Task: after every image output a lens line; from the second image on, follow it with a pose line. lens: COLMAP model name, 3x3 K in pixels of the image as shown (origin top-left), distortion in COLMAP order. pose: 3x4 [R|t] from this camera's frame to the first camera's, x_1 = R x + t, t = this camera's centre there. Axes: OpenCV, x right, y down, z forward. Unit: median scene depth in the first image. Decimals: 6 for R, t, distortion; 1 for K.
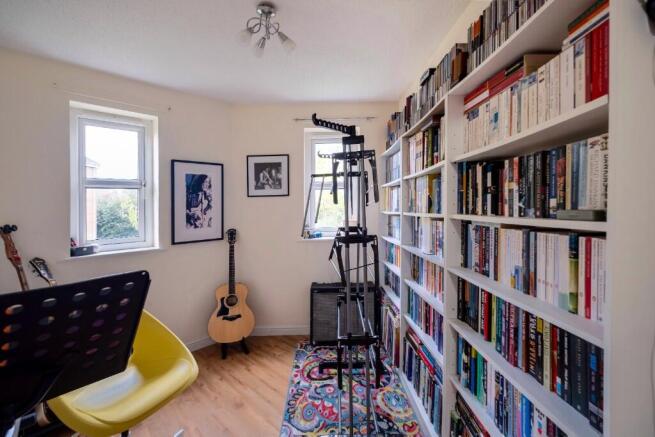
lens RADIAL K [[281.6, 0, 318.3], [0, 281.6, 207.4], [0, 0, 1]] dist [-0.001050, -0.000056]
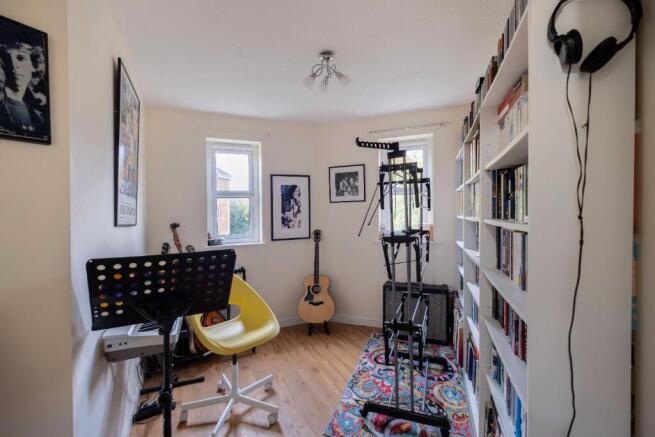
lens RADIAL K [[288.2, 0, 323.4], [0, 288.2, 217.2], [0, 0, 1]] dist [-0.000305, 0.000191]
pose [[0.935369, 0.006861, -0.353606, 0.165030], [0.000896, 0.999763, 0.021767, -0.003611], [0.353672, -0.020676, 0.935141, -0.143246]]
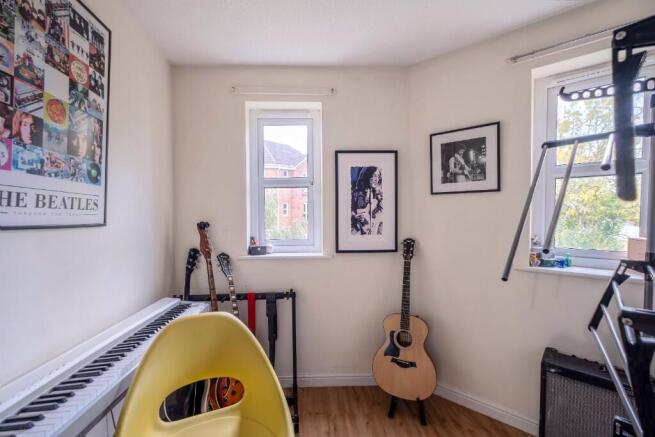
lens RADIAL K [[272.8, 0, 339.4], [0, 272.8, 208.5], [0, 0, 1]] dist [-0.000248, 0.000183]
pose [[0.765997, 0.013592, -0.642700, 0.009544], [-0.012711, 0.999901, 0.005997, -0.004235], [0.642718, 0.003576, 0.766094, 0.382898]]
